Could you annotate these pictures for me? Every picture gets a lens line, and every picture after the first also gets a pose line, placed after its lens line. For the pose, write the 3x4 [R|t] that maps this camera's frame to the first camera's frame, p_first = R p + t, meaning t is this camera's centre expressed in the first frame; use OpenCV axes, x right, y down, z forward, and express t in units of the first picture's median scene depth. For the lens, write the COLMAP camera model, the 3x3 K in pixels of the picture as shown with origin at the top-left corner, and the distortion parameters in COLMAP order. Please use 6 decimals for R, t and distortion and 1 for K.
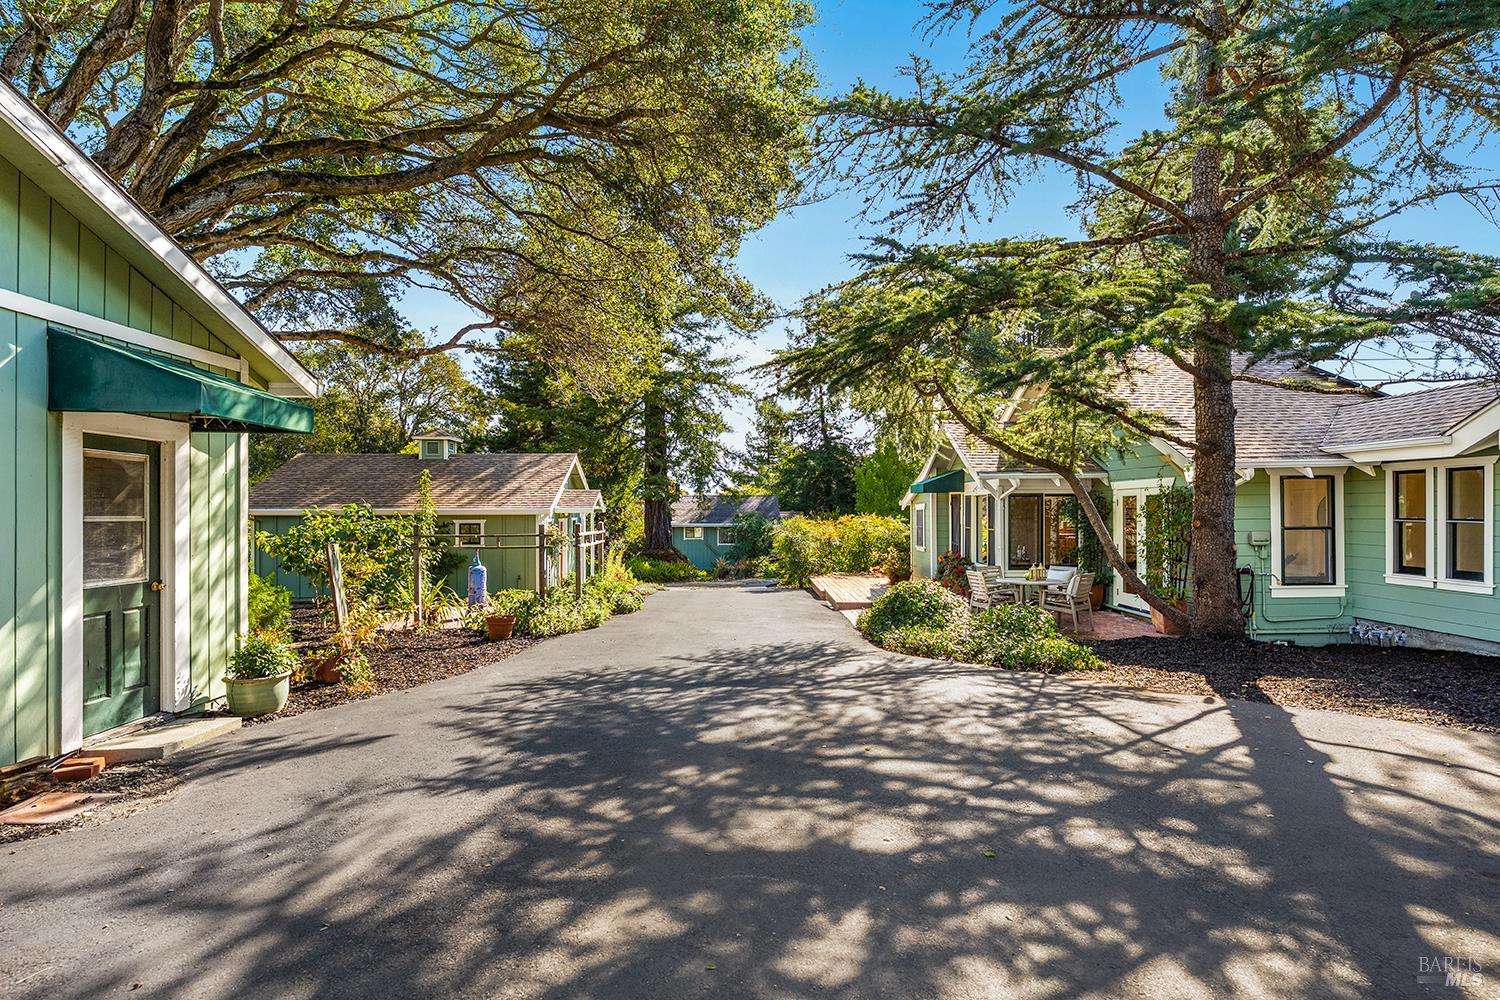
lens RADIAL K [[761.2, 0, 747.6], [0, 761.2, 499.2], [0, 0, 1]] dist [0.001393, 0.000970]
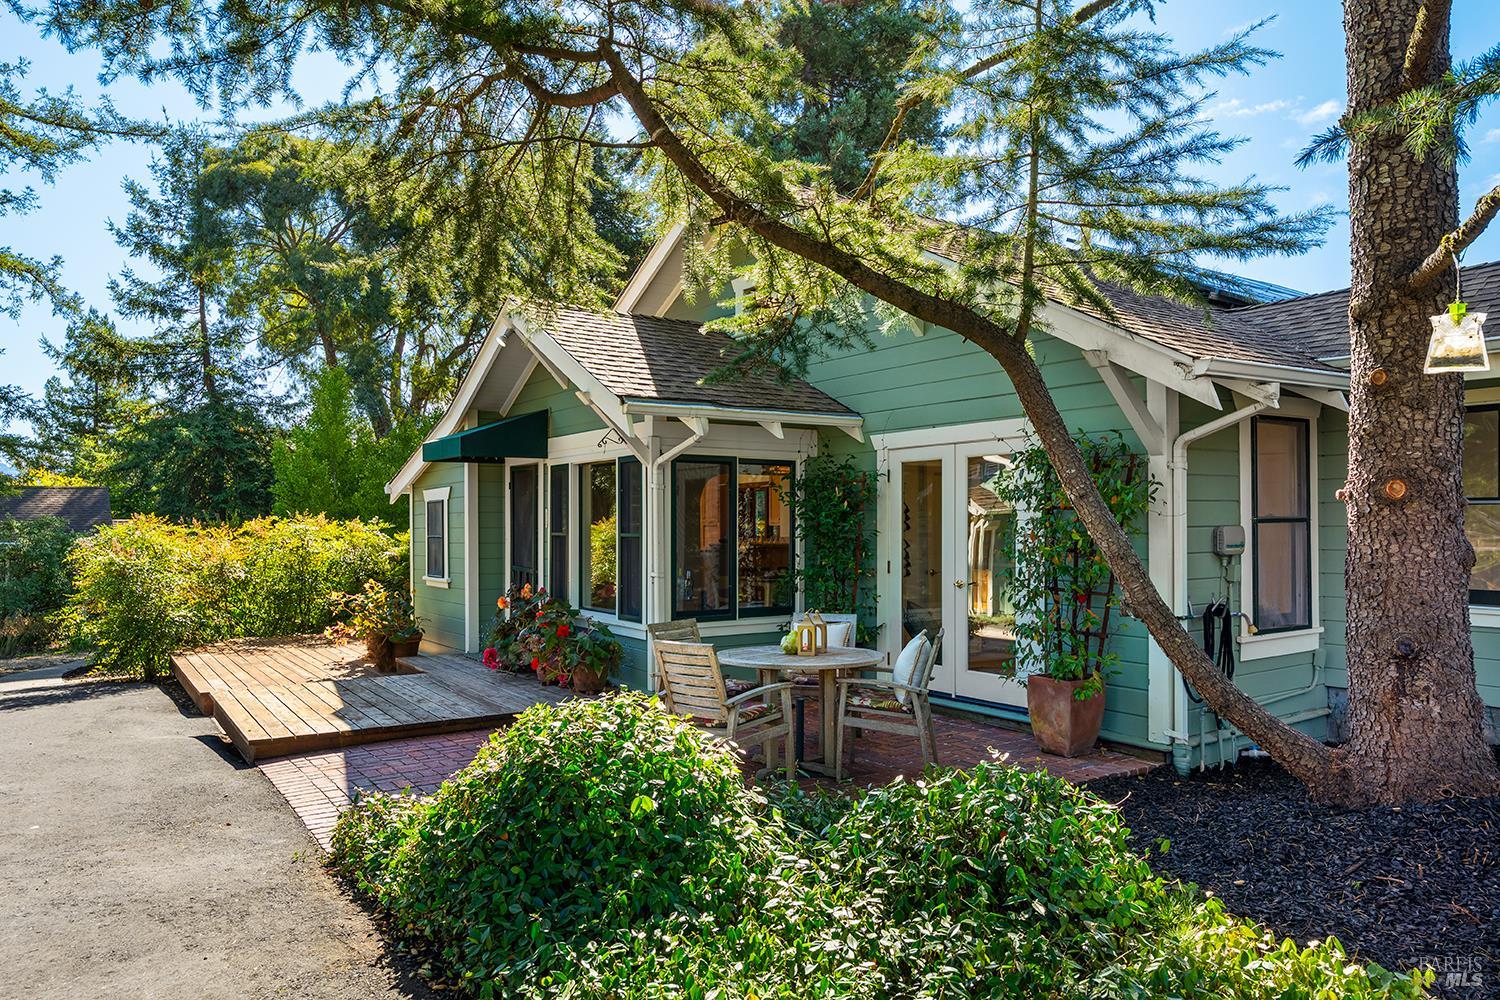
lens RADIAL K [[1032.1, 0, 751.2], [0, 1032.1, 514.4], [0, 0, 1]] dist [0.007879, 0.000082]
pose [[0.834421, 0.004154, 0.551112, 0.032246], [-0.005956, 0.999981, 0.001480, 0.019005], [-0.551095, -0.004517, 0.834430, 0.327519]]
